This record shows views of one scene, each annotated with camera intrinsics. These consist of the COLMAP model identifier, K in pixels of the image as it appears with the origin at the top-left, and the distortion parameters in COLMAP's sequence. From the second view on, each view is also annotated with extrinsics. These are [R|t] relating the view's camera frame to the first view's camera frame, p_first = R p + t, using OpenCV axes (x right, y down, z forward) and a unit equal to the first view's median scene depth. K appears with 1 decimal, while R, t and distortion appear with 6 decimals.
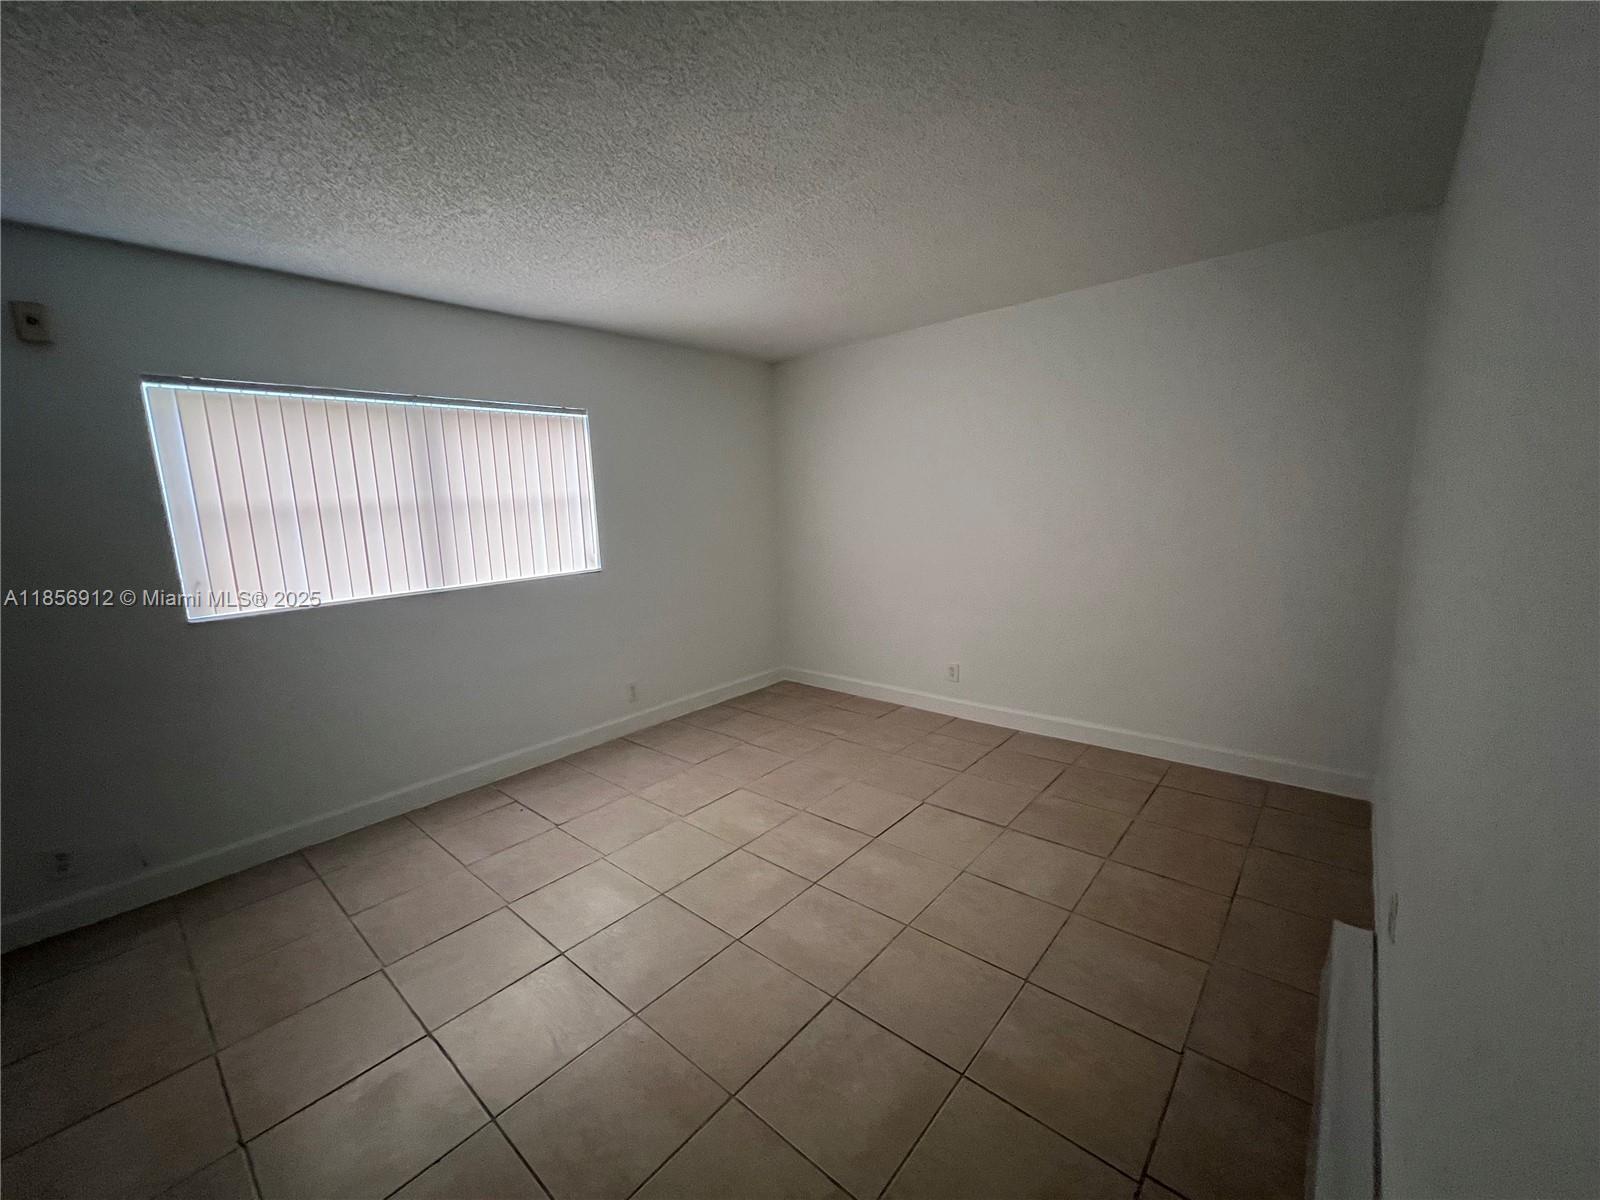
lens RADIAL K [[637.7, 0, 801.0], [0, 637.7, 596.1], [0, 0, 1]] dist [-0.001435, 0.000256]
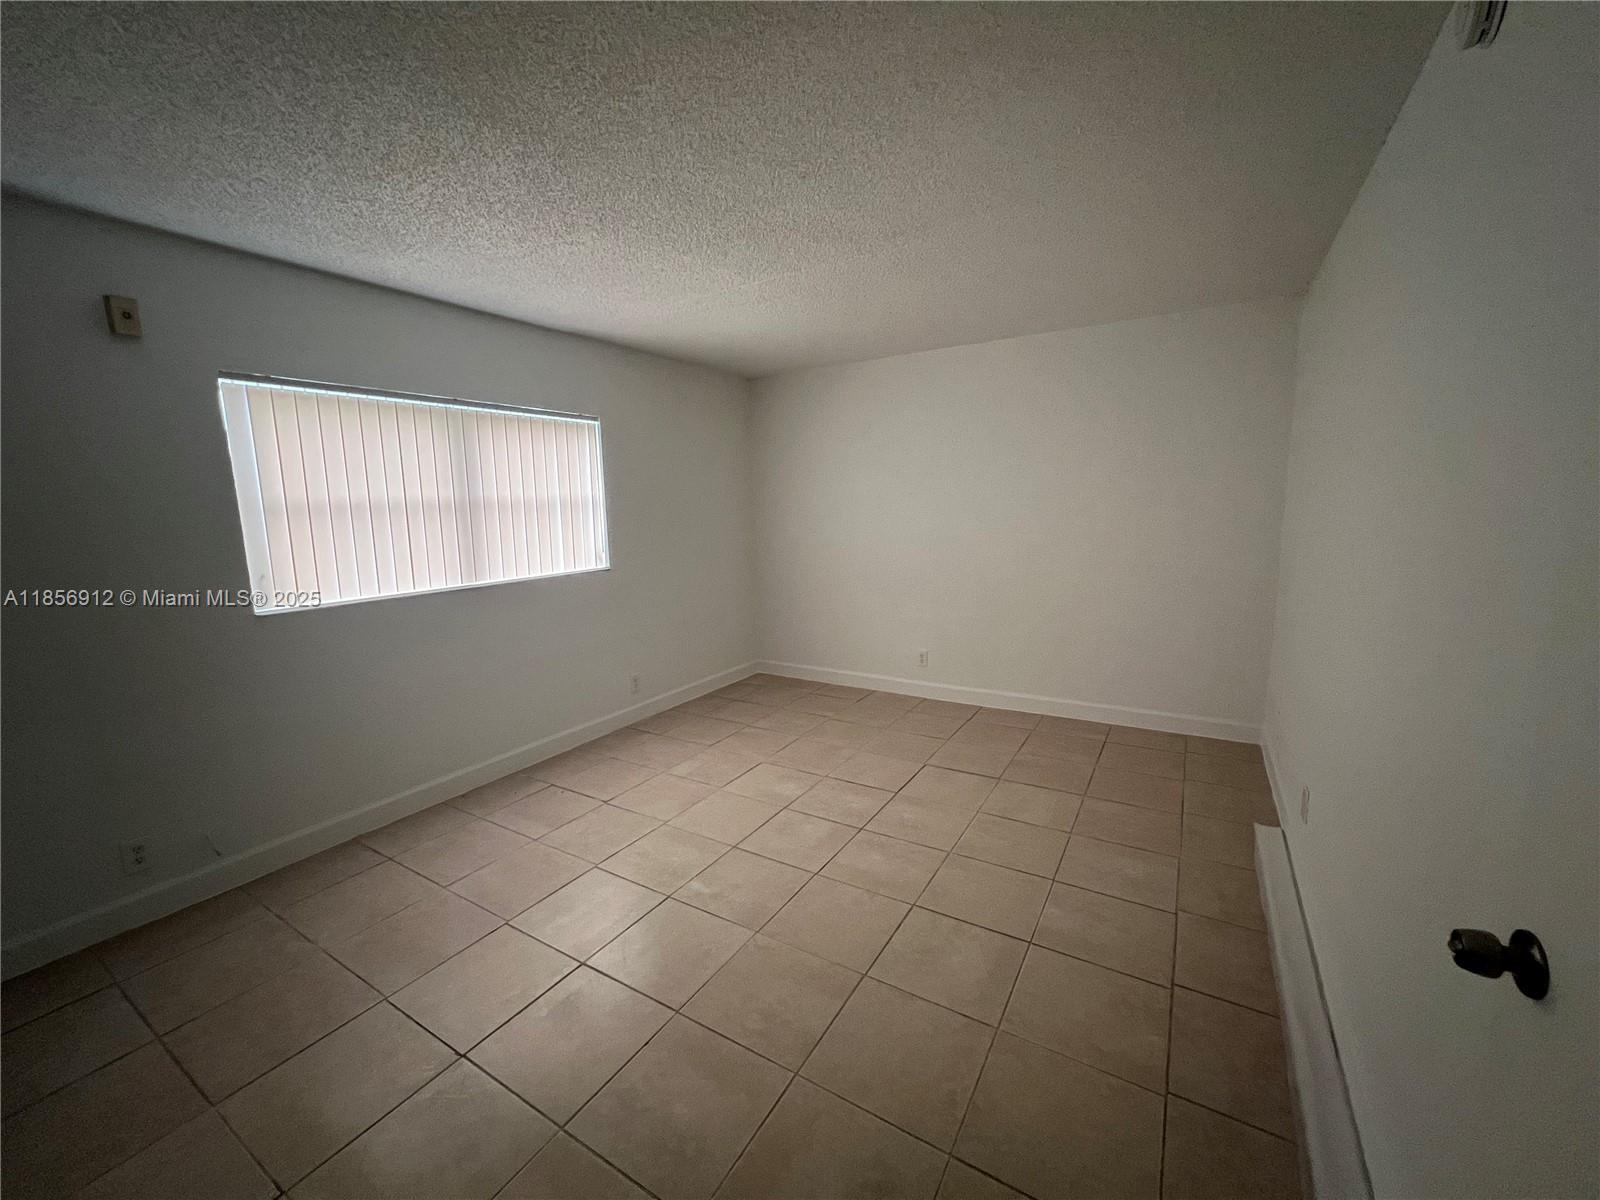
lens RADIAL K [[637.7, 0, 798.8], [0, 637.7, 597.8], [0, 0, 1]] dist [-0.001435, 0.000256]
pose [[0.986416, -0.006915, 0.164120, -0.232138], [0.008177, 0.999942, -0.007014, 0.023494], [-0.164062, 0.008260, 0.986415, -0.122580]]
